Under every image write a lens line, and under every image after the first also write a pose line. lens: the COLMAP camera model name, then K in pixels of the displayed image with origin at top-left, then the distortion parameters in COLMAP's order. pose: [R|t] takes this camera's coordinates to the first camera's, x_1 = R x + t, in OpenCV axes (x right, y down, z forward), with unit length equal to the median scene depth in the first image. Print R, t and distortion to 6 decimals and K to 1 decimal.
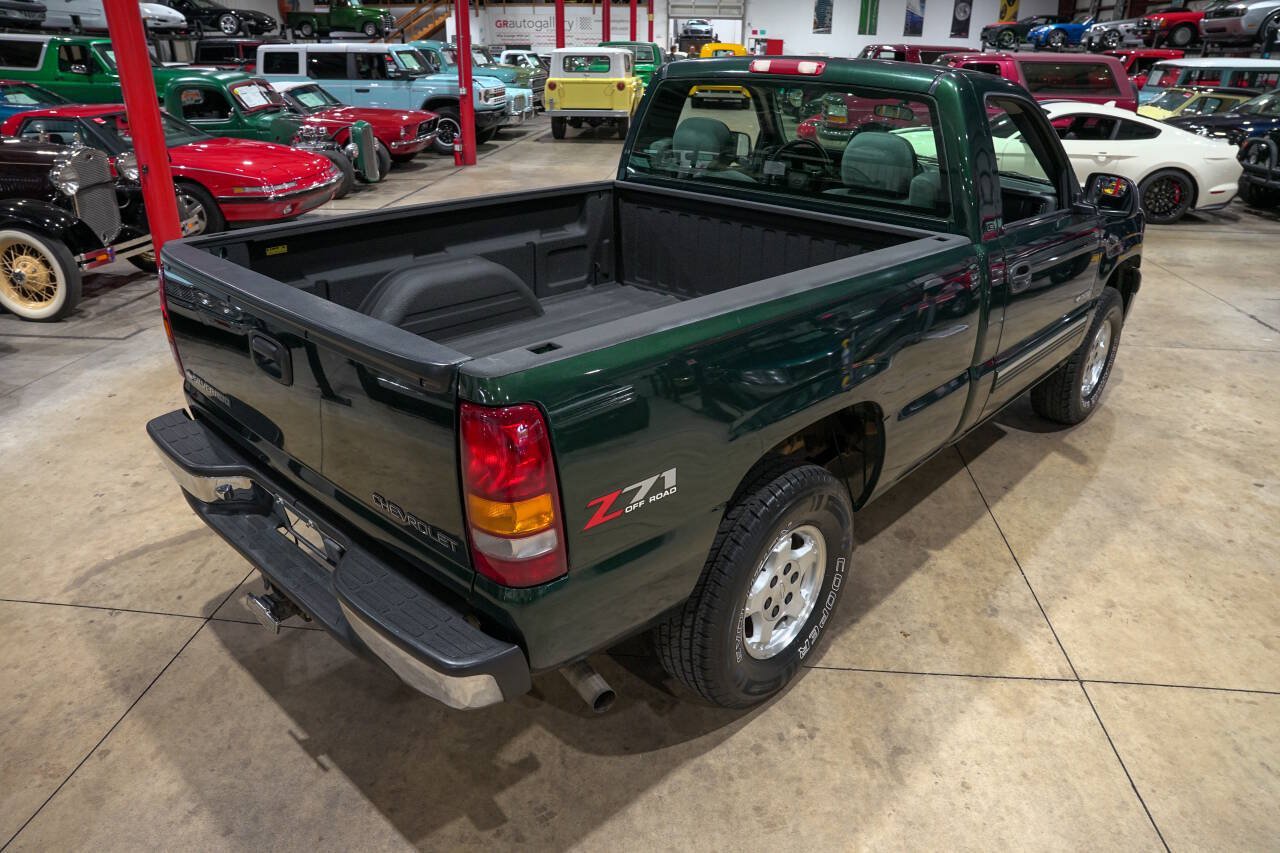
lens RADIAL K [[877.1, 0, 641.4], [0, 877.1, 424.5], [0, 0, 1]] dist [-0.139042, 0.107721]
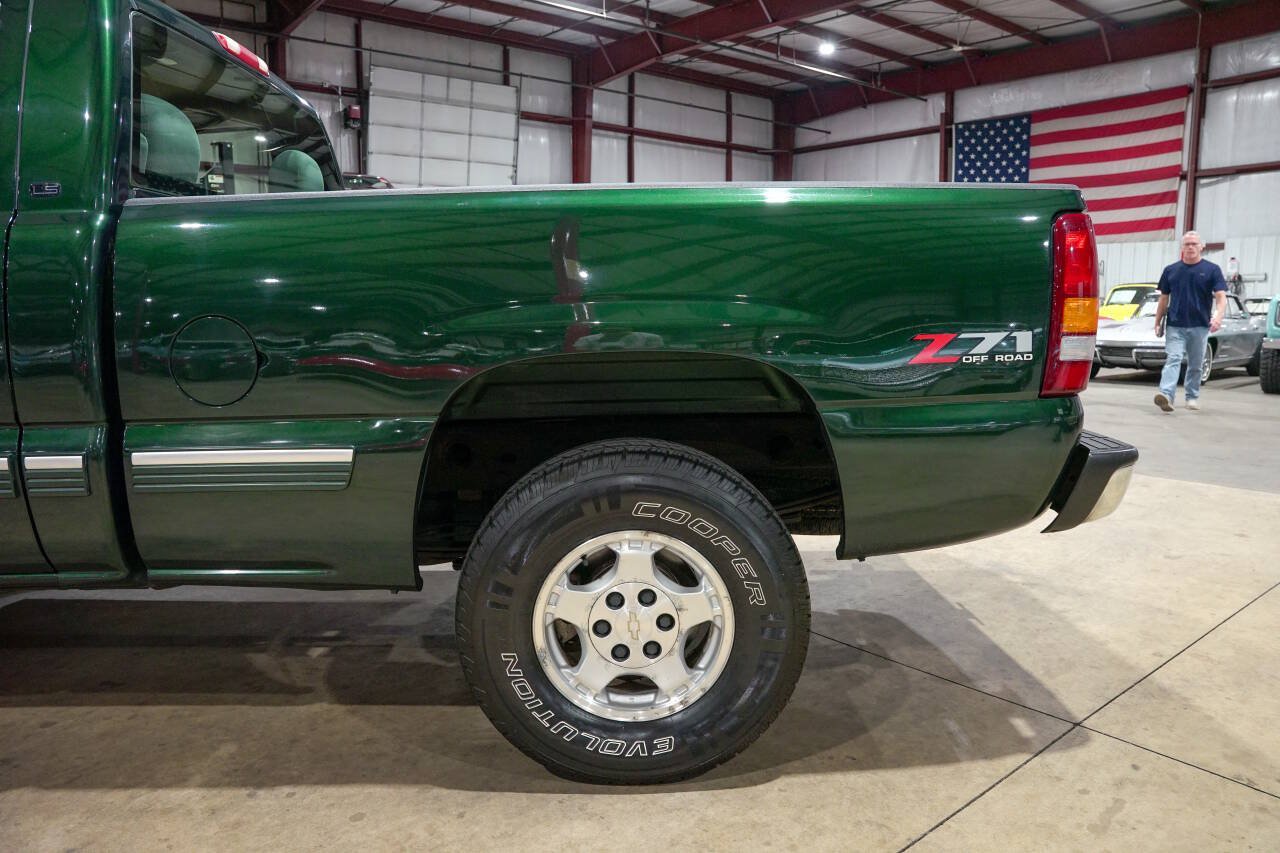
lens RADIAL K [[877.1, 0, 643.8], [0, 877.1, 422.4], [0, 0, 1]] dist [-0.139042, 0.107721]
pose [[-0.705656, -0.106164, 0.700556, -0.778957], [0.284631, 0.862958, 0.417478, -0.416481], [-0.648872, 0.493996, -0.578734, 1.640545]]
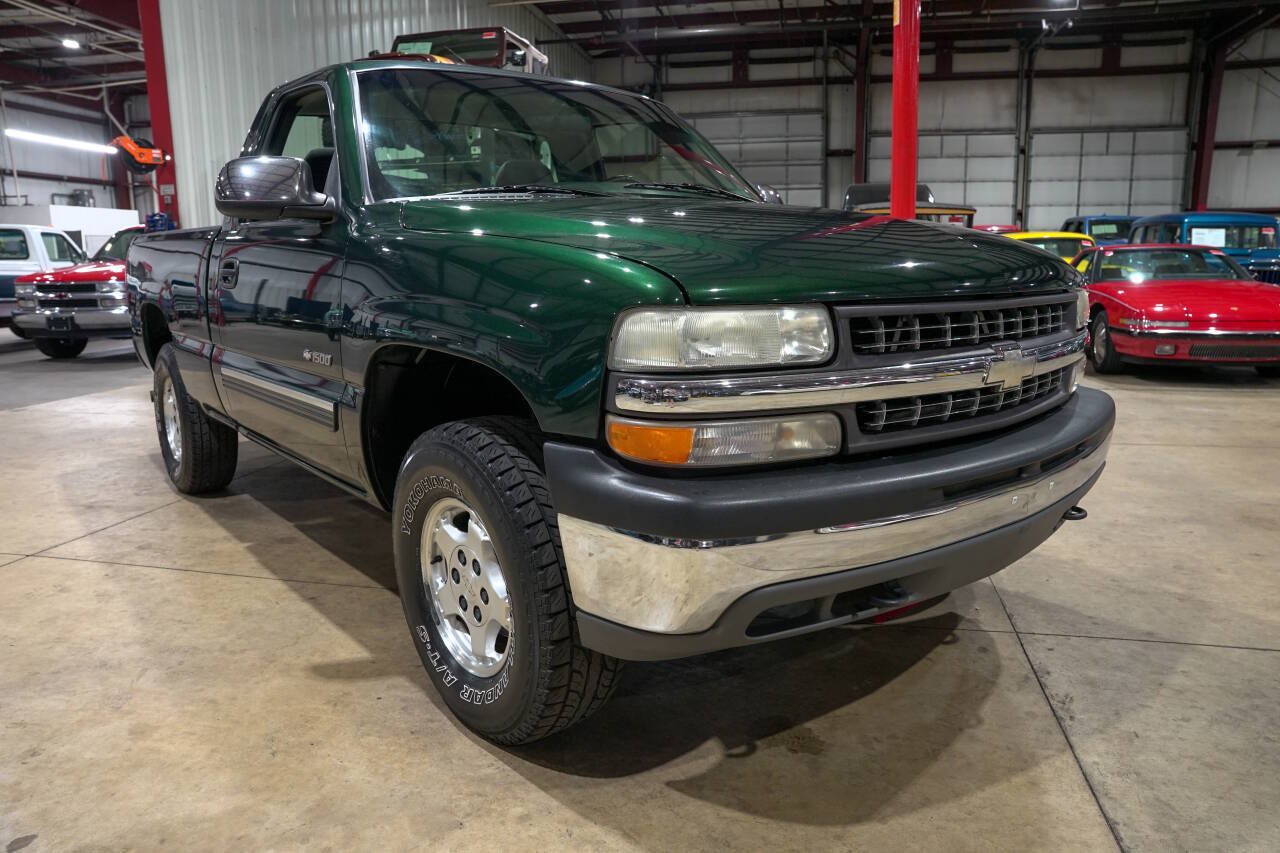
lens RADIAL K [[877.1, 0, 642.8], [0, 877.1, 423.1], [0, 0, 1]] dist [-0.139042, 0.107721]
pose [[-0.115225, 0.172708, -0.978210, 1.551133], [-0.395528, 0.895359, 0.204670, -0.460316], [0.911198, 0.410492, -0.034857, 1.752402]]
